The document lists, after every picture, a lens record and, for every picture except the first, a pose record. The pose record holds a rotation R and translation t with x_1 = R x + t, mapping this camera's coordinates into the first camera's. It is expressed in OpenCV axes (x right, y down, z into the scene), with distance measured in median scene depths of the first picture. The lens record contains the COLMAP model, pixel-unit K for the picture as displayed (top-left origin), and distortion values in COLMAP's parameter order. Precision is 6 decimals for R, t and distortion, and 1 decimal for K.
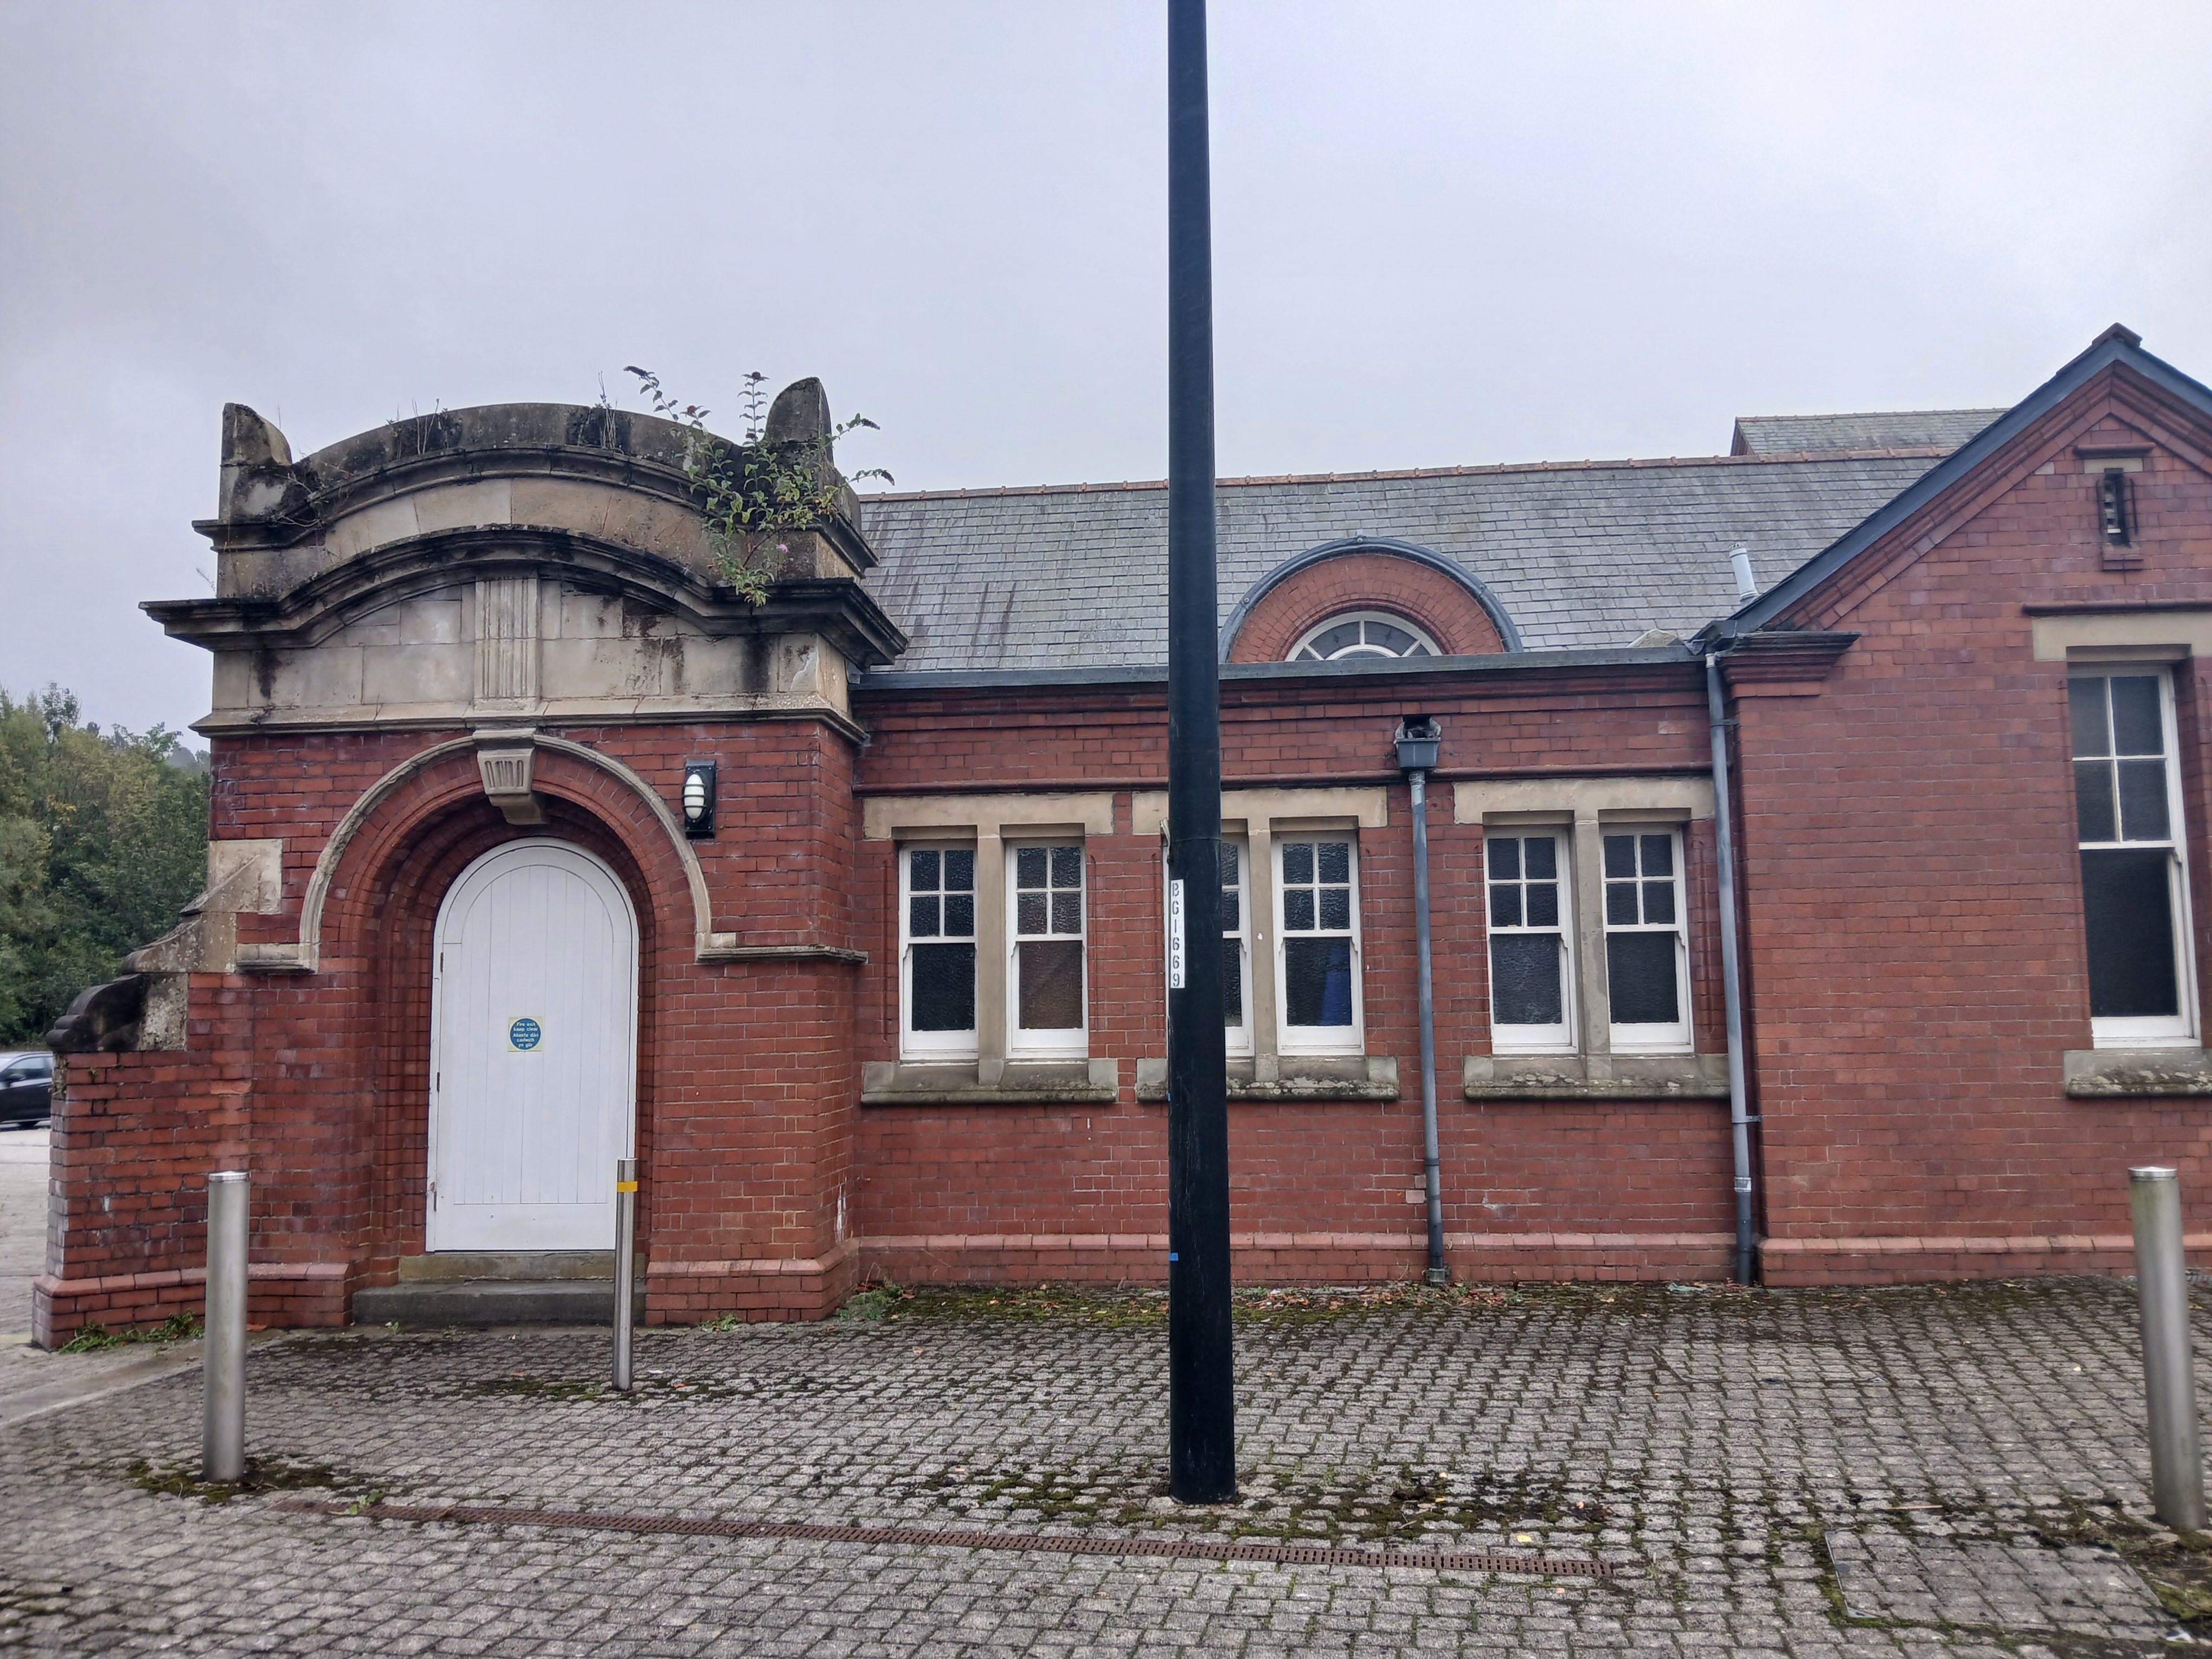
lens RADIAL K [[1655.8, 0, 1150.8], [0, 1655.8, 839.3], [0, 0, 1]] dist [0.098500, -0.201872]
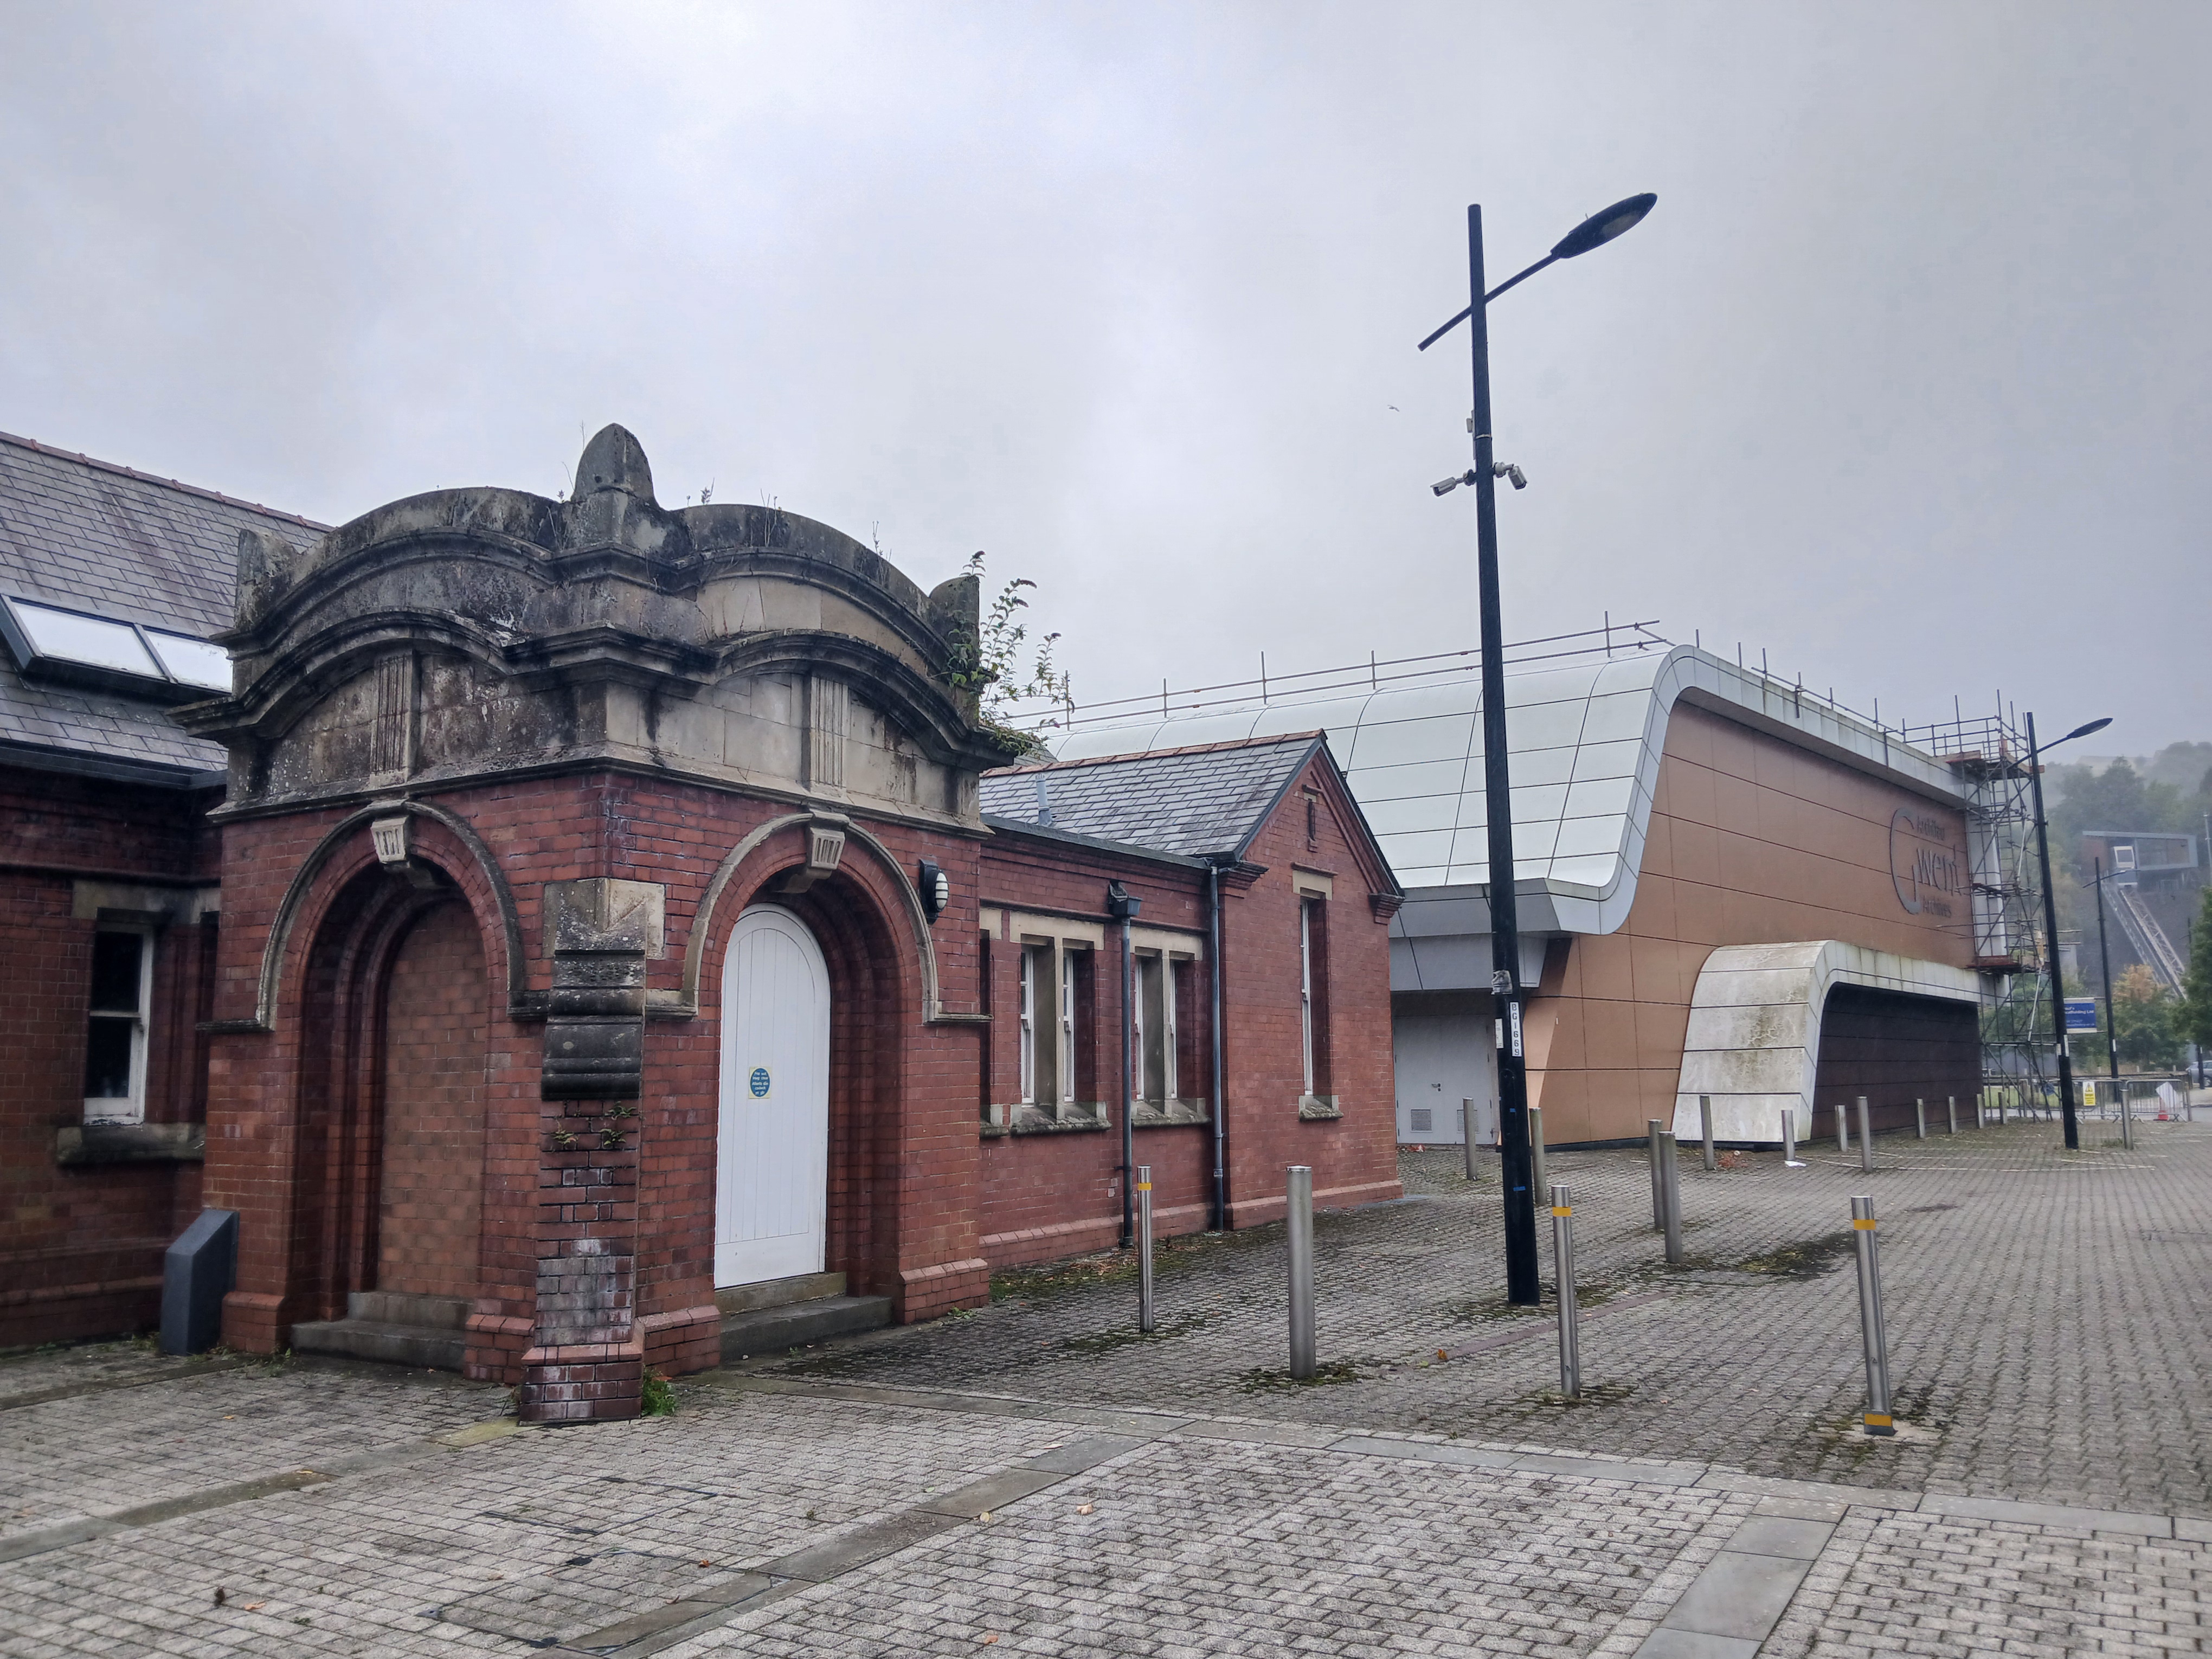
lens RADIAL K [[1655.8, 0, 1150.8], [0, 1655.8, 839.3], [0, 0, 1]] dist [0.098500, -0.201872]
pose [[0.443525, 0.135669, 0.885934, -1.272723], [-0.086644, 0.990337, -0.108280, 0.055473], [-0.892064, -0.028736, 0.450994, 0.291298]]
